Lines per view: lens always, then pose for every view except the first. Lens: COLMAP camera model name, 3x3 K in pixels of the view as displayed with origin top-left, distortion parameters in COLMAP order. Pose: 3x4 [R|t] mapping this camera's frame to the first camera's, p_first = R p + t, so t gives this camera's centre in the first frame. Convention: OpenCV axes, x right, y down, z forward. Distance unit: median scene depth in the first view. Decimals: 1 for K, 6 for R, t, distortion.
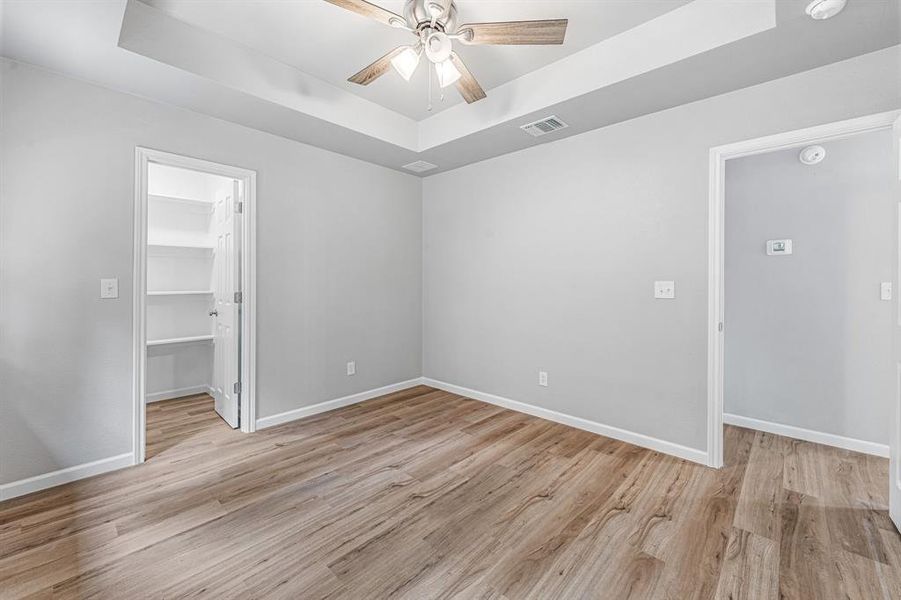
lens RADIAL K [[361.7, 0, 453.5], [0, 361.7, 290.0], [0, 0, 1]] dist [0.001761, 0.000357]
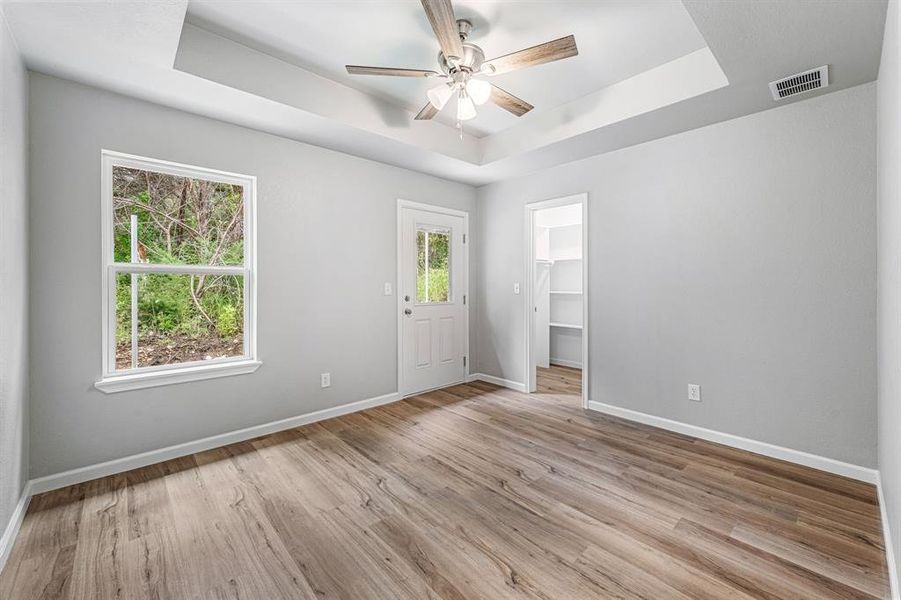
lens RADIAL K [[361.7, 0, 453.5], [0, 361.7, 290.0], [0, 0, 1]] dist [0.001761, 0.000357]
pose [[-0.074659, 0.012579, -0.997130, 0.822131], [-0.022144, 0.999653, 0.014269, -0.013309], [0.996963, 0.023146, -0.074355, 0.776191]]
